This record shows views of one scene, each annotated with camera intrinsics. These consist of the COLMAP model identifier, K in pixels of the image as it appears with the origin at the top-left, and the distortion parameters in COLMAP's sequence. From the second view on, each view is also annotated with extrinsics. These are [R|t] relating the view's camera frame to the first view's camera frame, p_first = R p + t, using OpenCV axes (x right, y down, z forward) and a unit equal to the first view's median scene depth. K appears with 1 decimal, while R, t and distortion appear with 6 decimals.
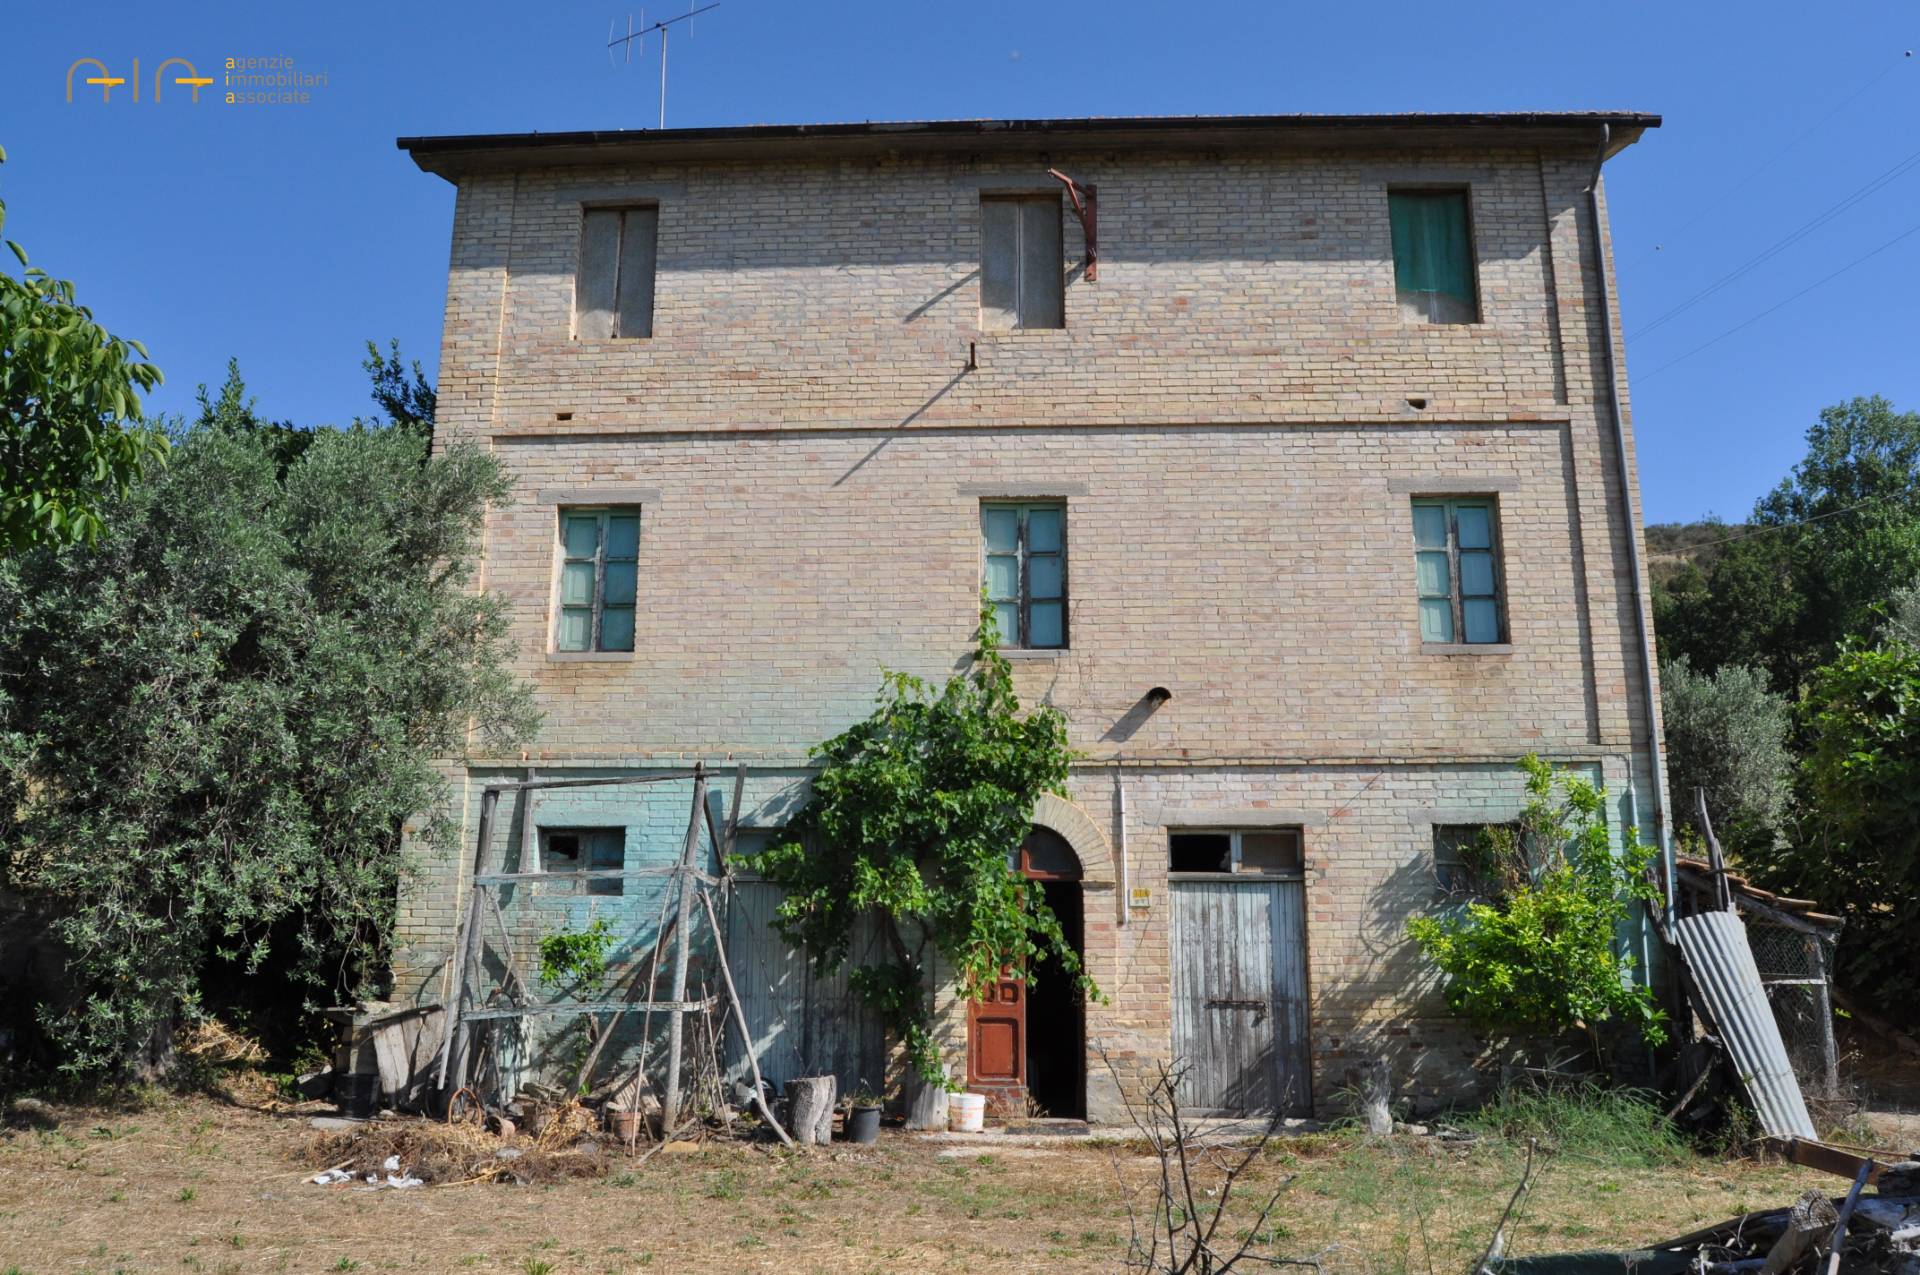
lens RADIAL K [[1478.4, 0, 960.0], [0, 1478.4, 637.5], [0, 0, 1]] dist [-0.101086, 0.046688]
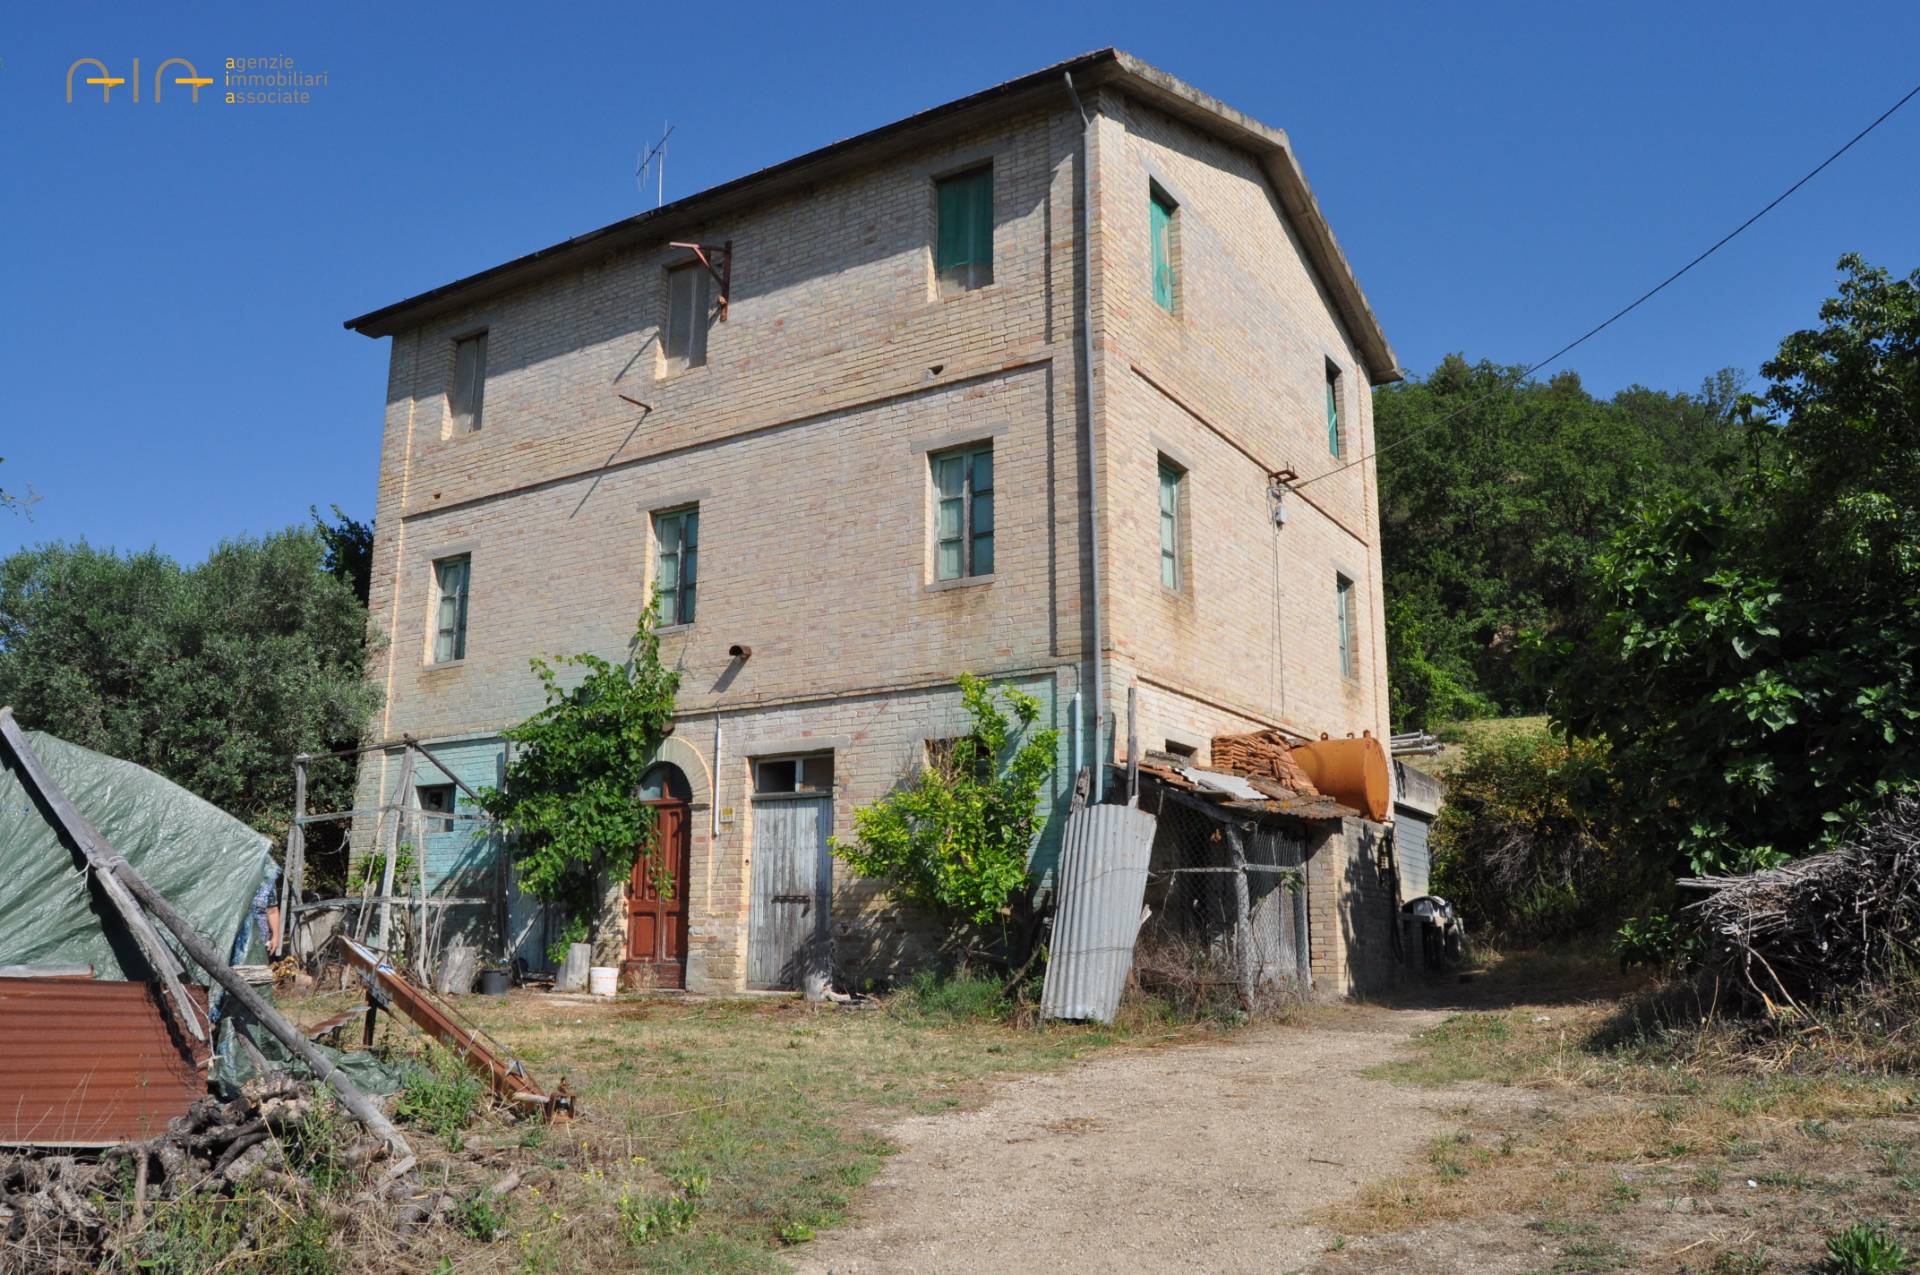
lens RADIAL K [[1478.4, 0, 960.0], [0, 1478.4, 637.5], [0, 0, 1]] dist [-0.101086, 0.046688]
pose [[0.872814, -0.107569, -0.476051, 0.868825], [0.115051, 0.993268, -0.013500, 0.063873], [0.474298, -0.042987, 0.879314, -0.000104]]
